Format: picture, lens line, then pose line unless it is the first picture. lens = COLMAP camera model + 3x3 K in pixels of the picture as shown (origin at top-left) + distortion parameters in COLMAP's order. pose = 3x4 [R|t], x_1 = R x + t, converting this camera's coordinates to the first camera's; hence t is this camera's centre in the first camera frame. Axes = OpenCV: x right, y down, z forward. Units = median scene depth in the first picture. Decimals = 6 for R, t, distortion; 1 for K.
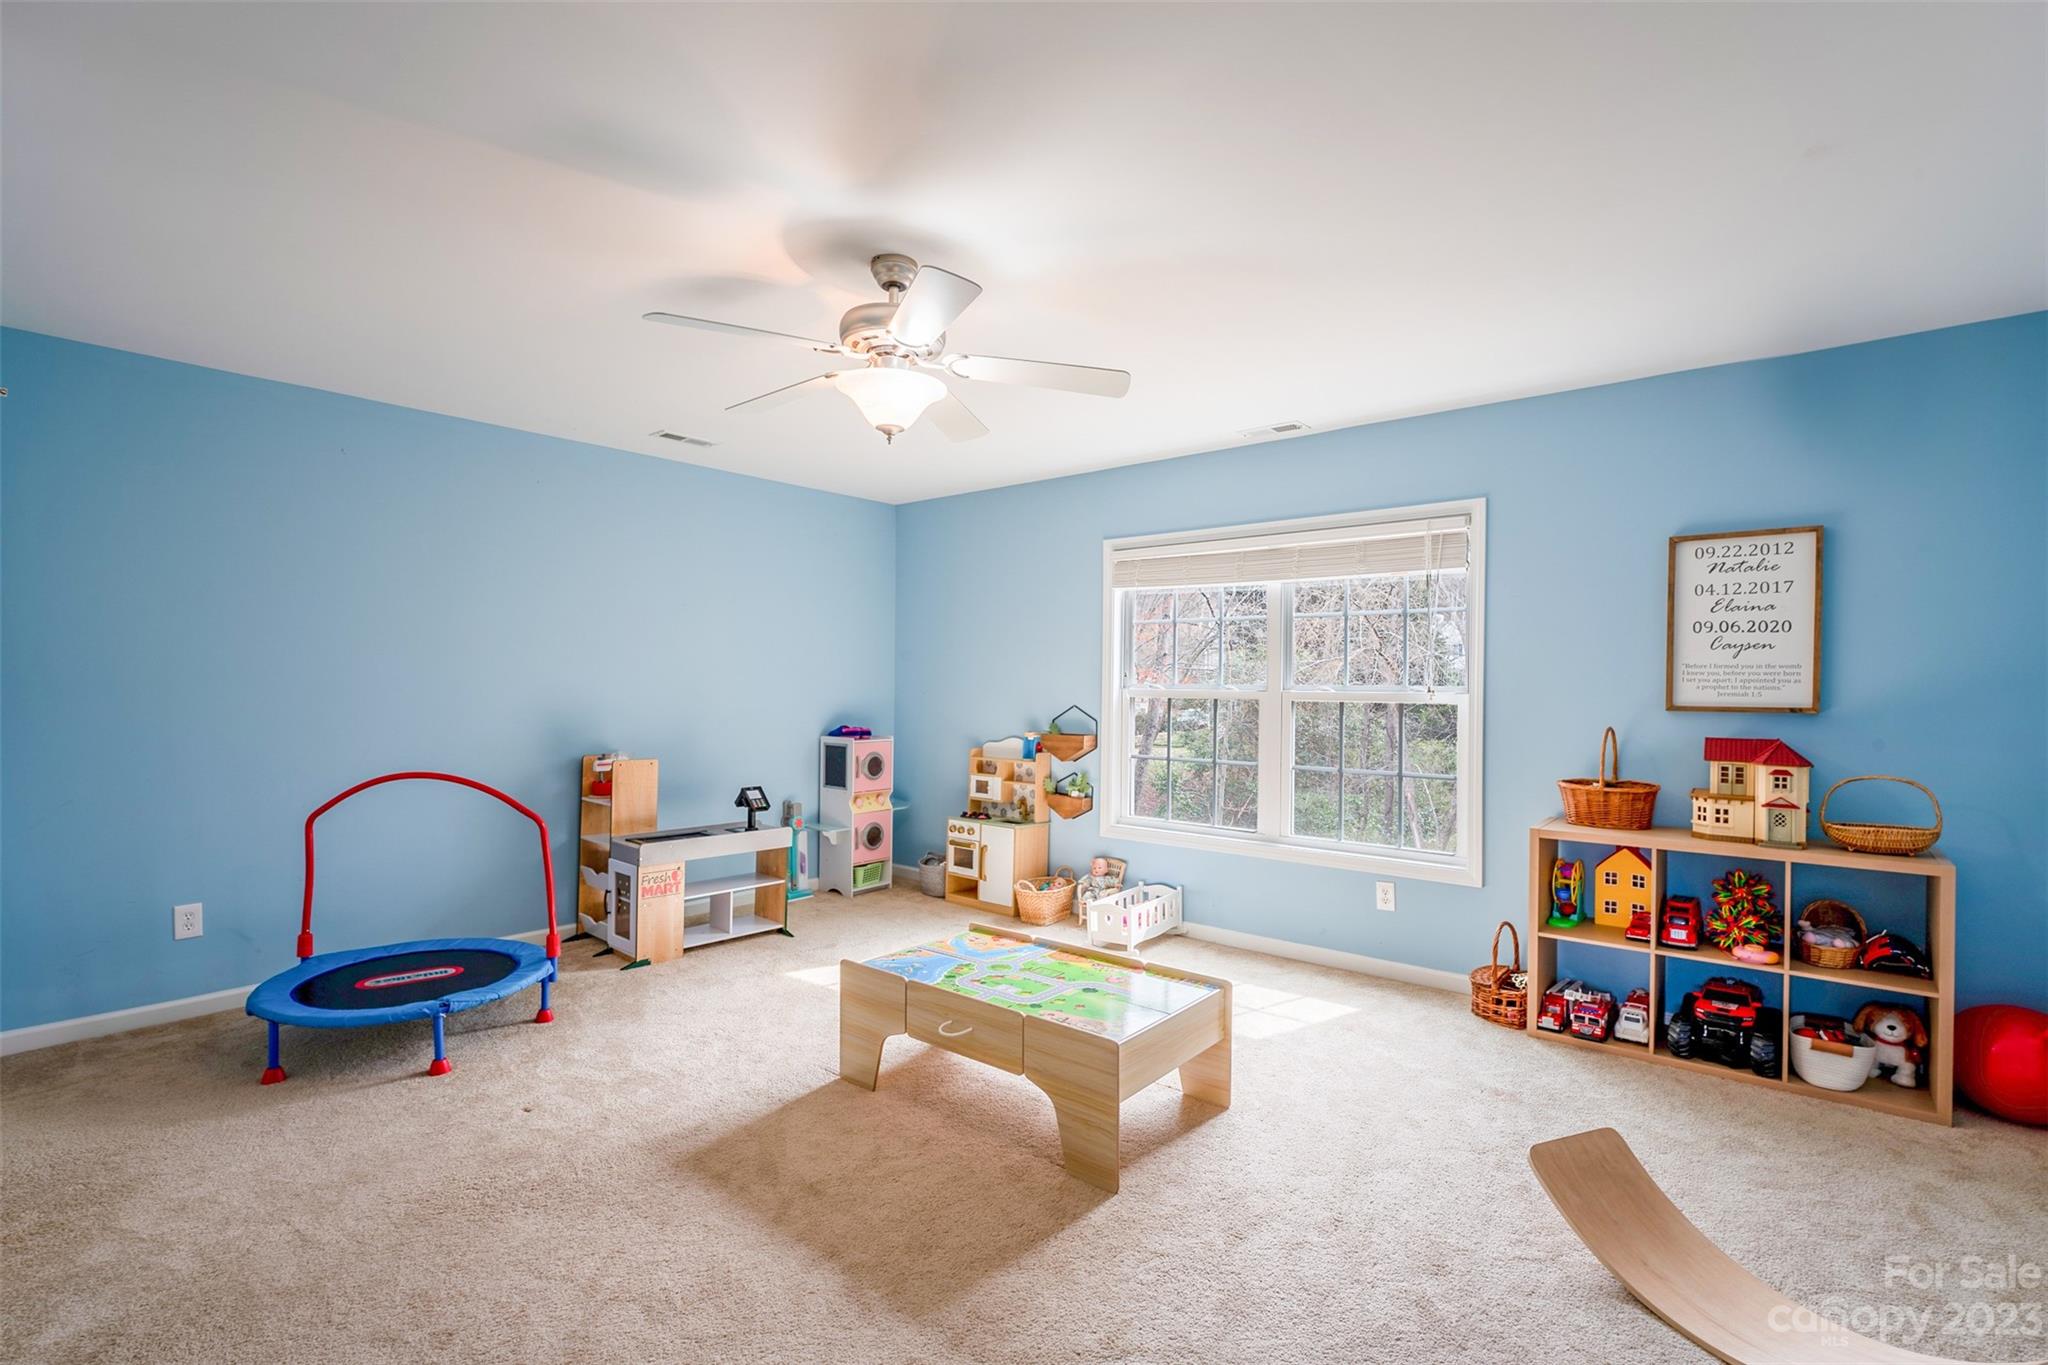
lens RADIAL K [[929.7, 0, 1019.0], [0, 929.7, 678.9], [0, 0, 1]] dist [-0.006962, 0.000683]
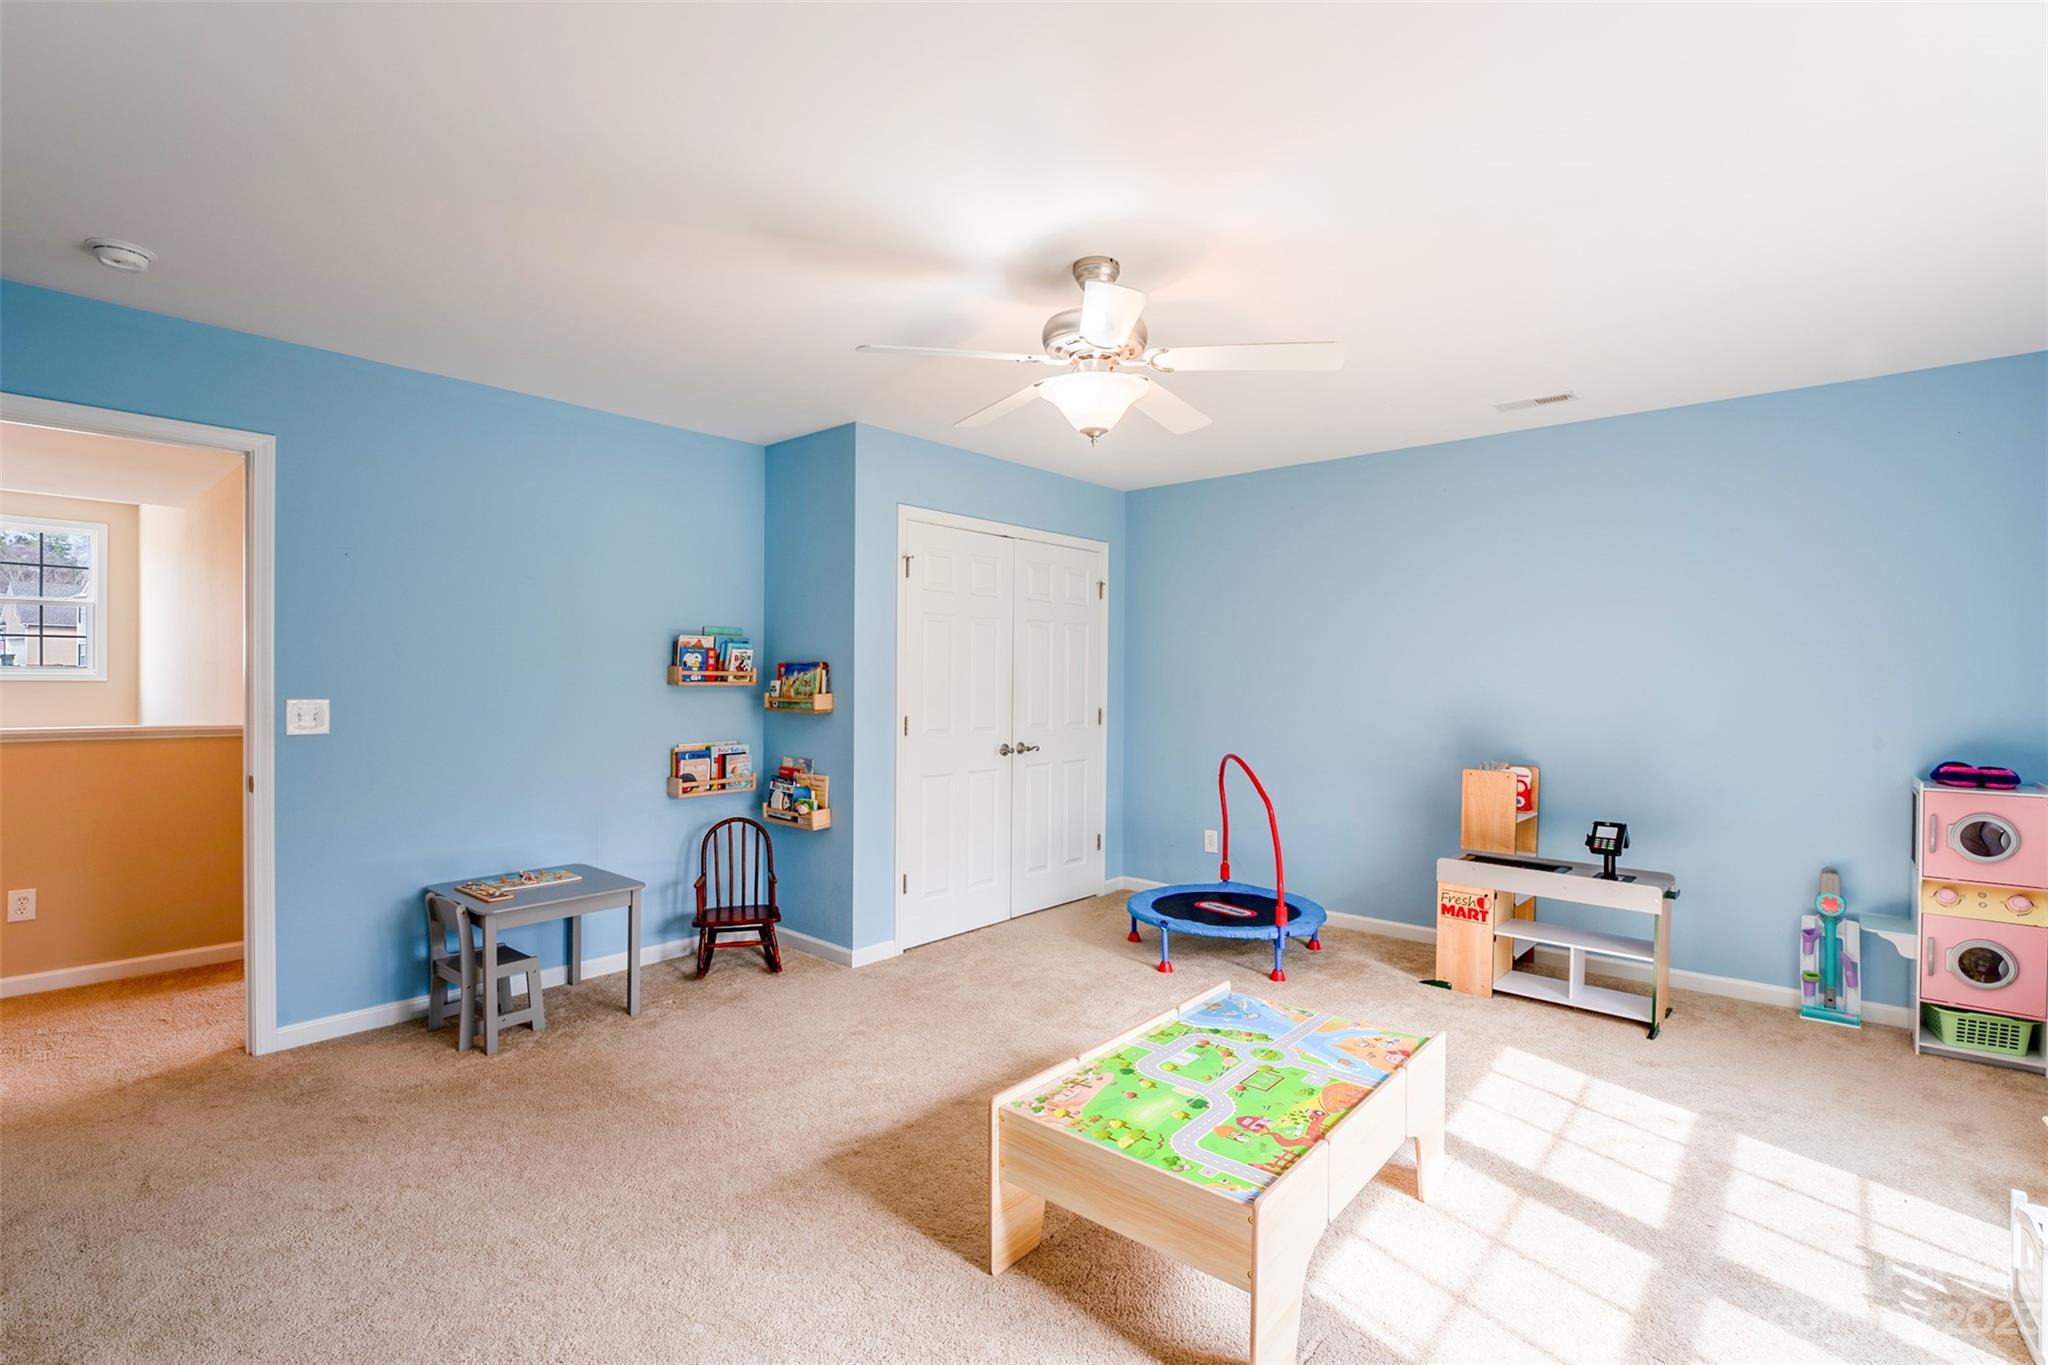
lens RADIAL K [[929.7, 0, 1019.2], [0, 929.7, 686.3], [0, 0, 1]] dist [-0.006962, 0.000683]
pose [[-0.012301, -0.002072, -0.999922, 0.714790], [0.000078, 0.999998, -0.002073, 0.007201], [0.999924, -0.000104, -0.012301, 0.766609]]
